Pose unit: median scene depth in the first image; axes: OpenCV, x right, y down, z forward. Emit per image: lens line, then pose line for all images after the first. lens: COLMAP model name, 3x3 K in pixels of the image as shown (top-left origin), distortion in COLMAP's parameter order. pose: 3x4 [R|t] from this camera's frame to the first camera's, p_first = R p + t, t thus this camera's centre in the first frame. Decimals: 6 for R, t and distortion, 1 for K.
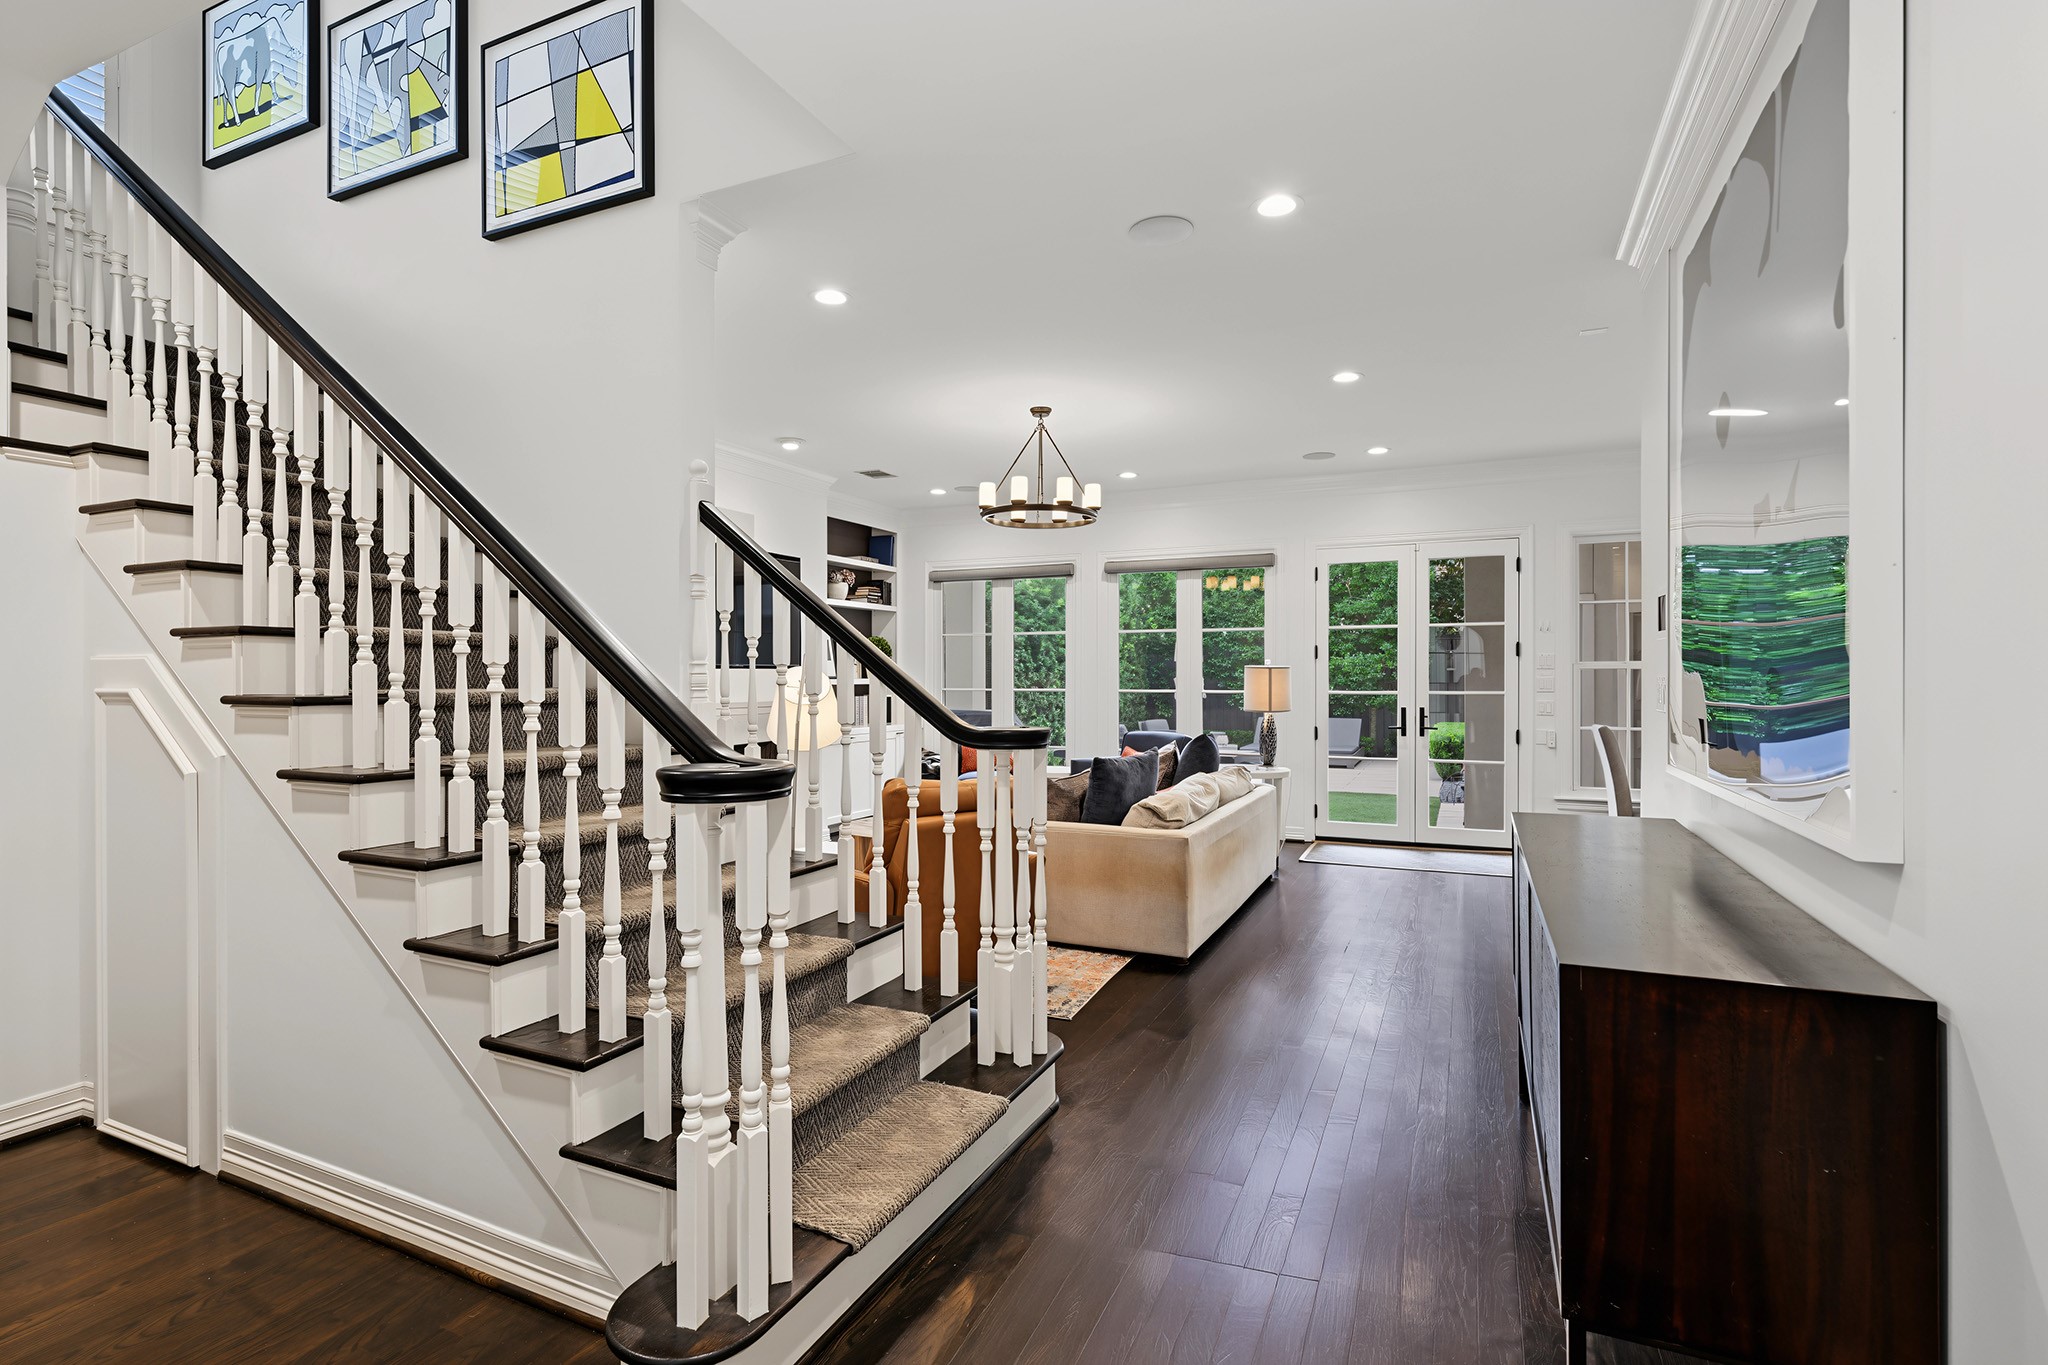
lens RADIAL K [[968.9, 0, 1024.0], [0, 968.9, 682.5], [0, 0, 1]] dist [0.001208, 0.000026]
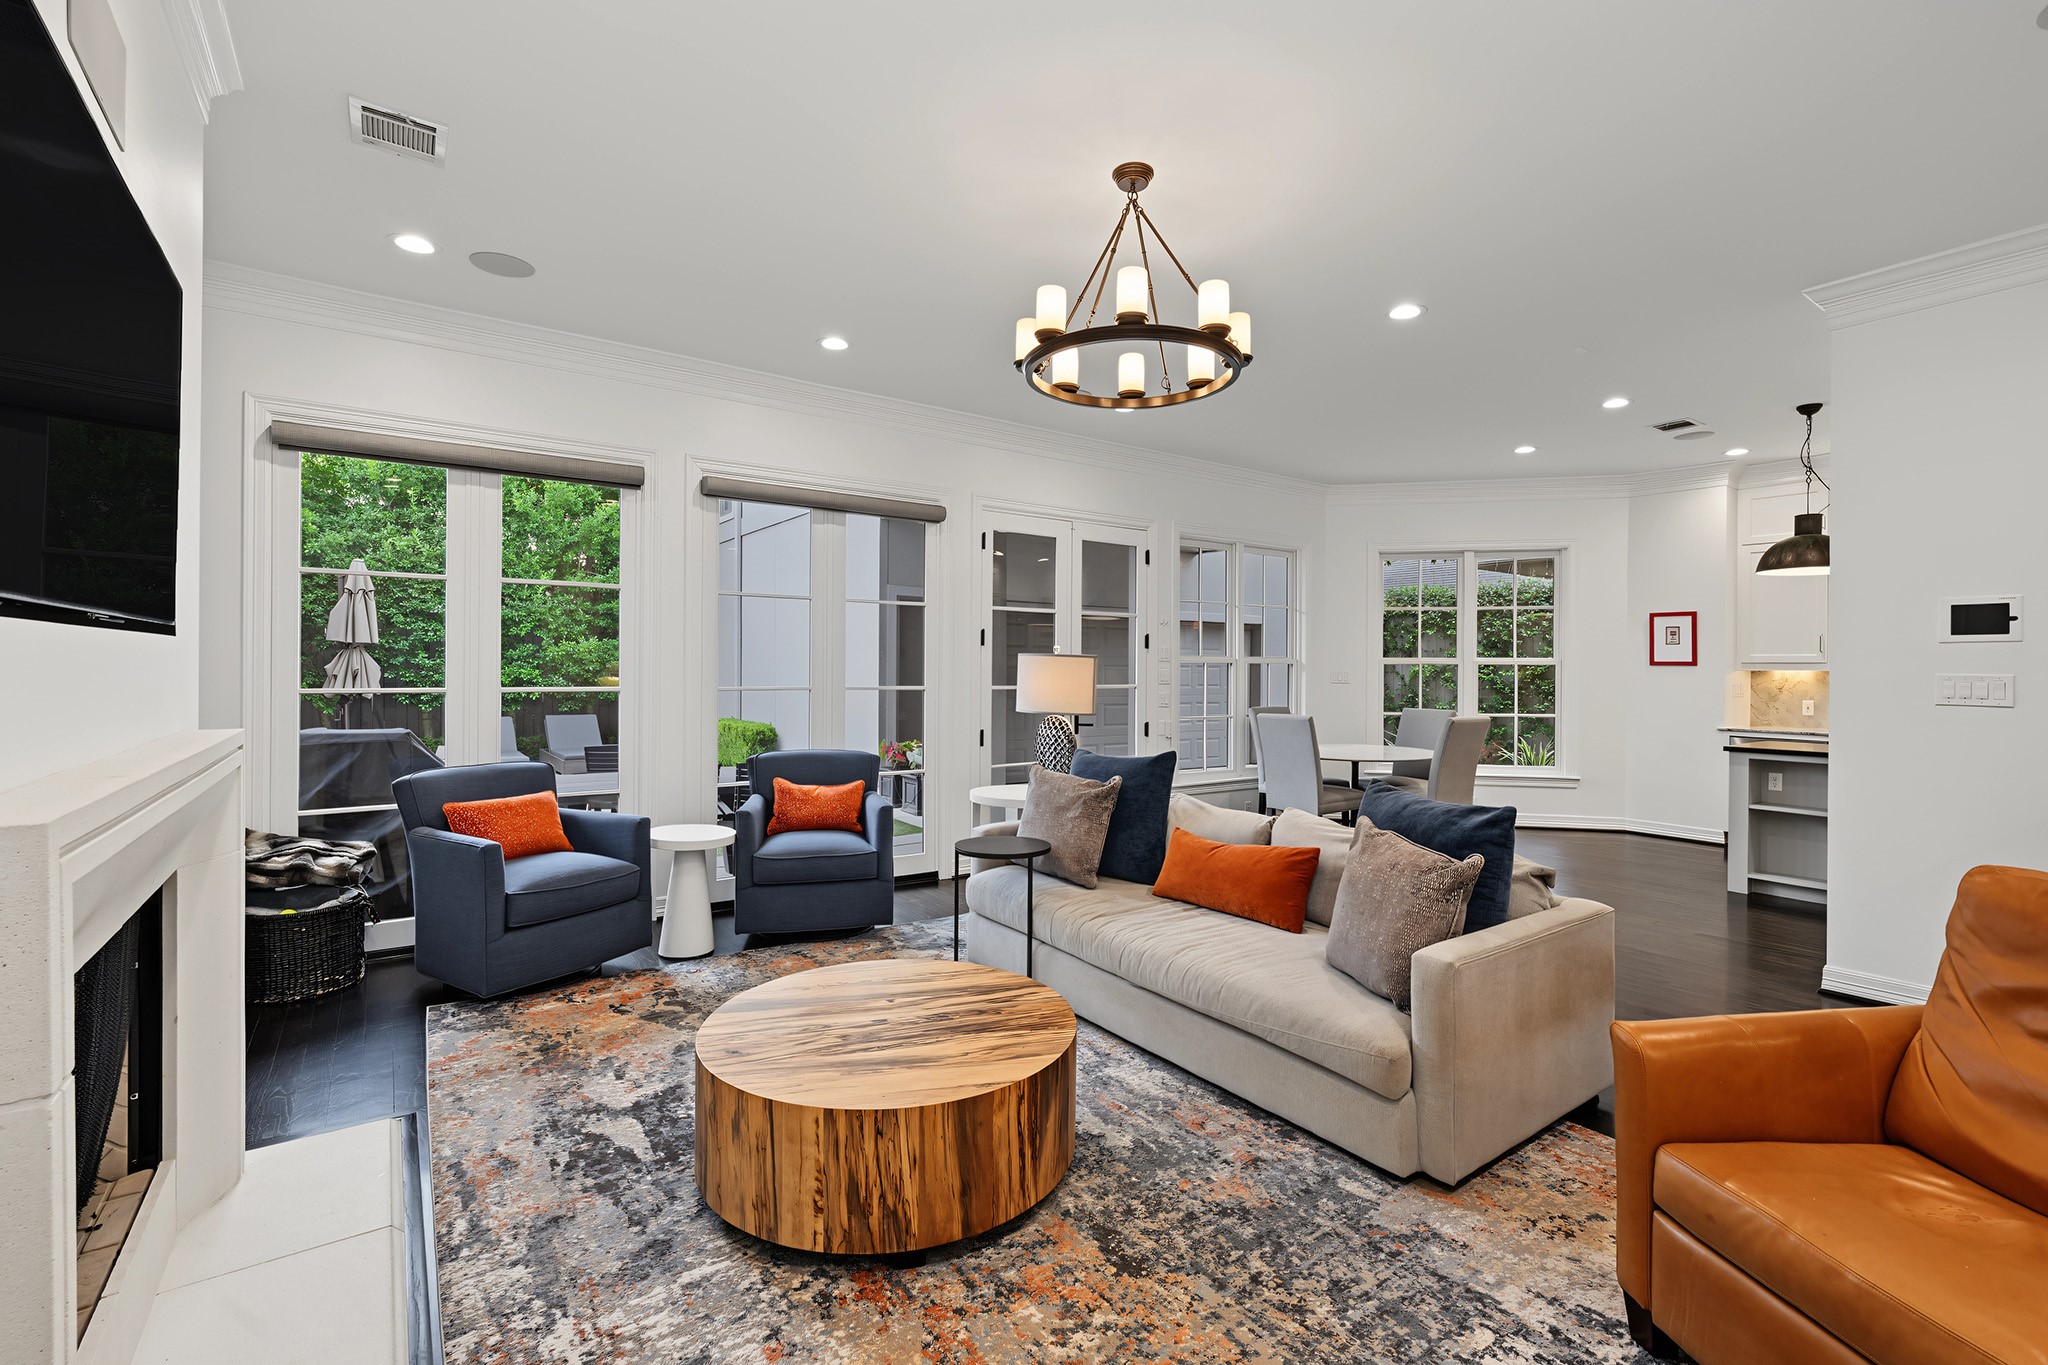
lens RADIAL K [[904.4, 0, 1034.6], [0, 904.4, 673.5], [0, 0, 1]] dist [-0.000115, -0.000005]
pose [[0.487940, -0.000963, 0.872877, -0.317905], [-0.002921, 0.999992, 0.002736, -0.003331], [-0.872872, -0.003885, 0.487933, 0.568008]]
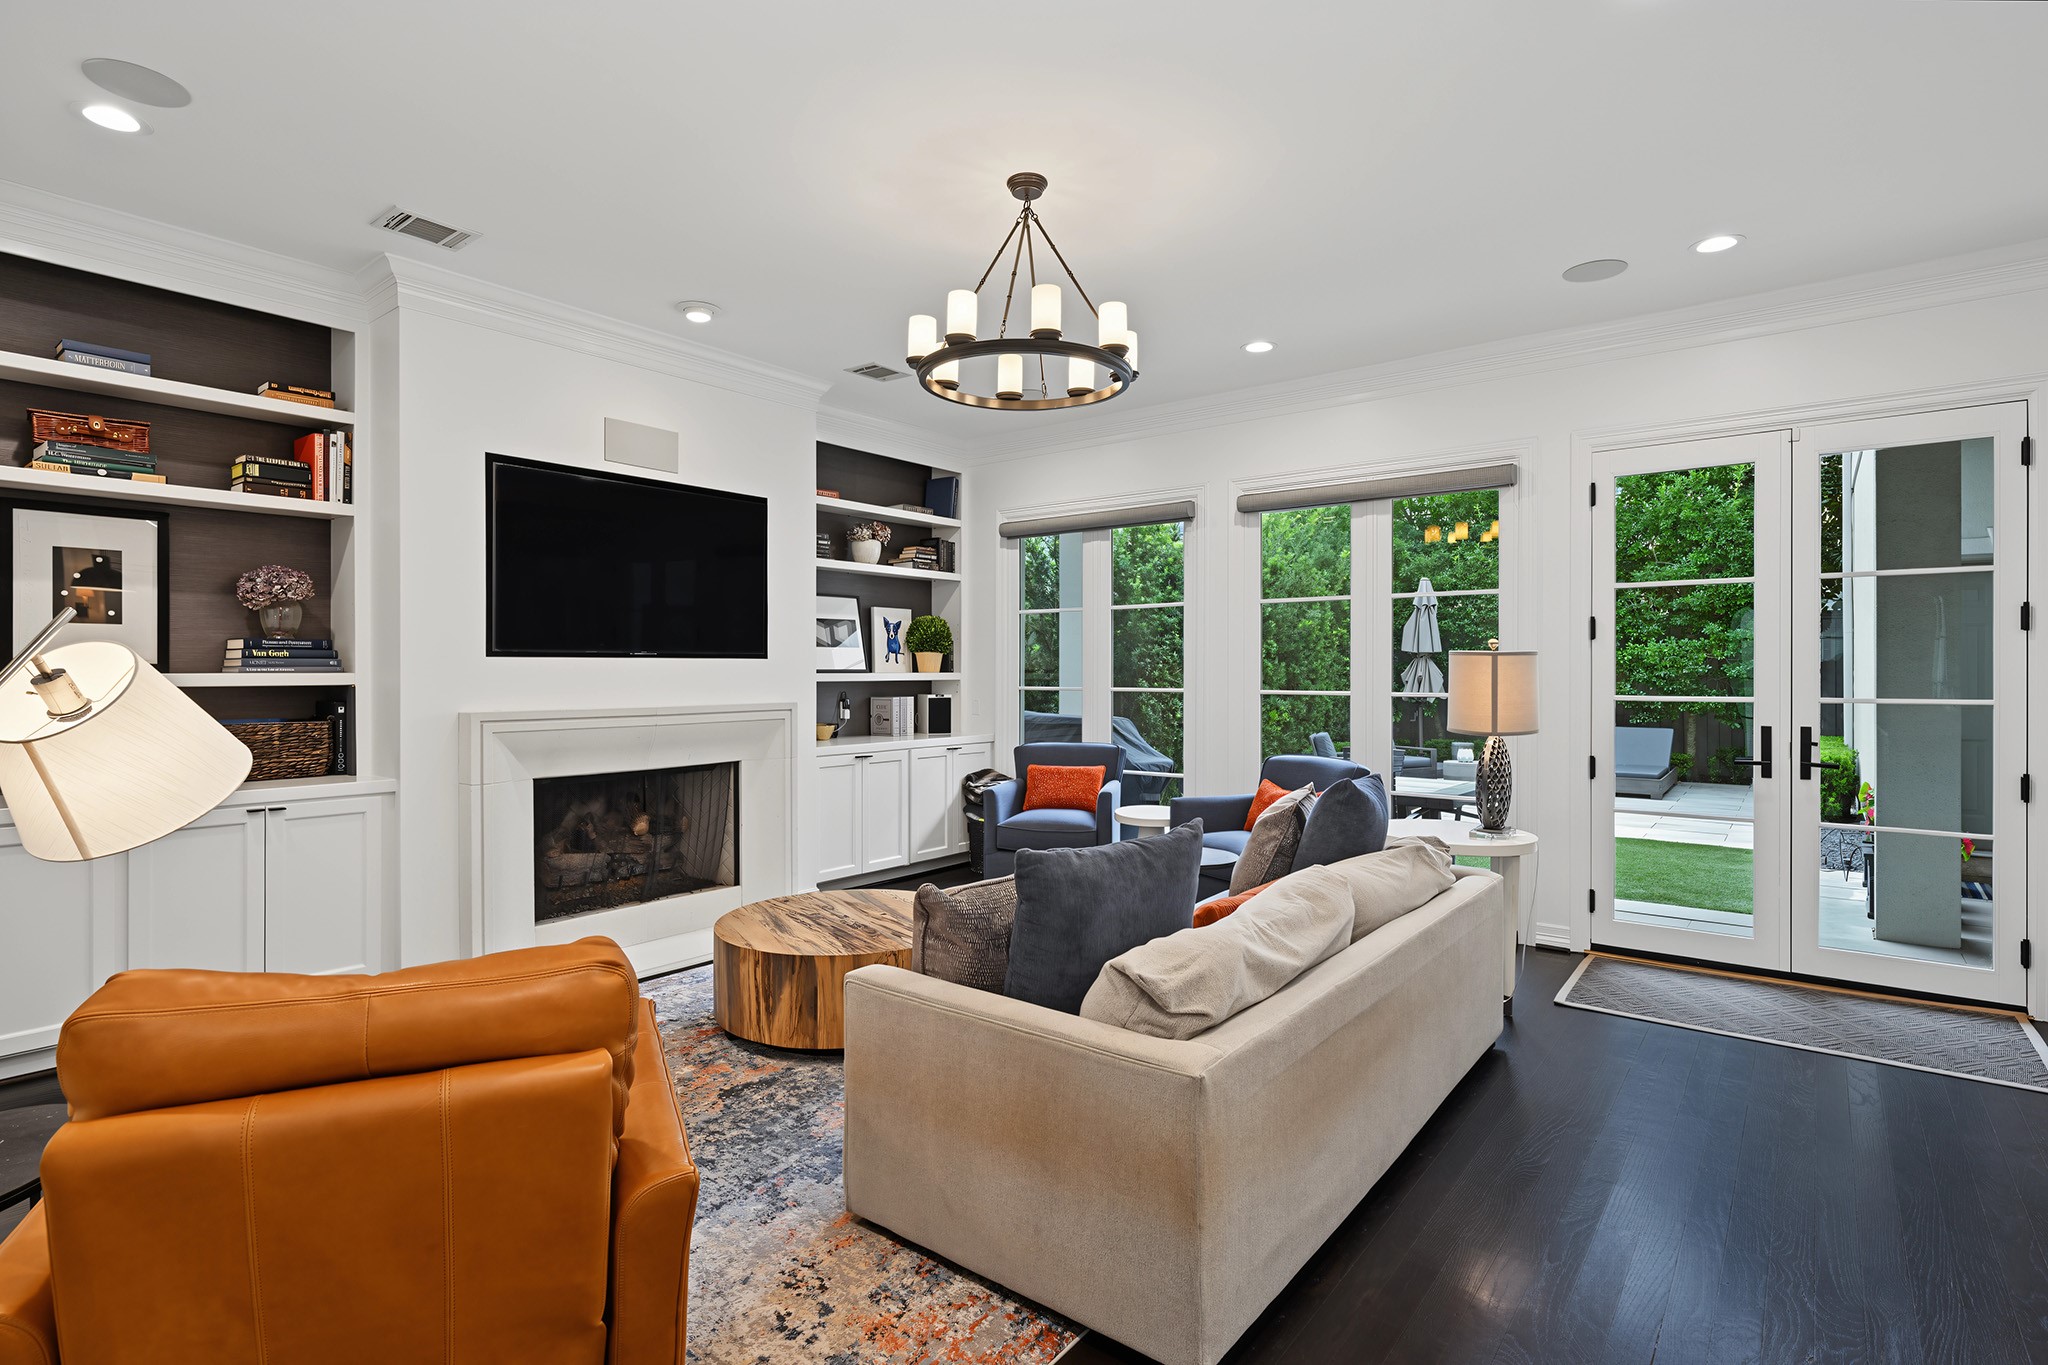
lens RADIAL K [[1005.4, 0, 1021.6], [0, 1005.4, 672.9], [0, 0, 1]] dist [-0.005078, 0.000005]
pose [[0.971801, 0.001276, -0.235799, 0.105035], [-0.002186, 0.999991, -0.003594, -0.001620], [0.235793, 0.004008, 0.971795, 0.317923]]
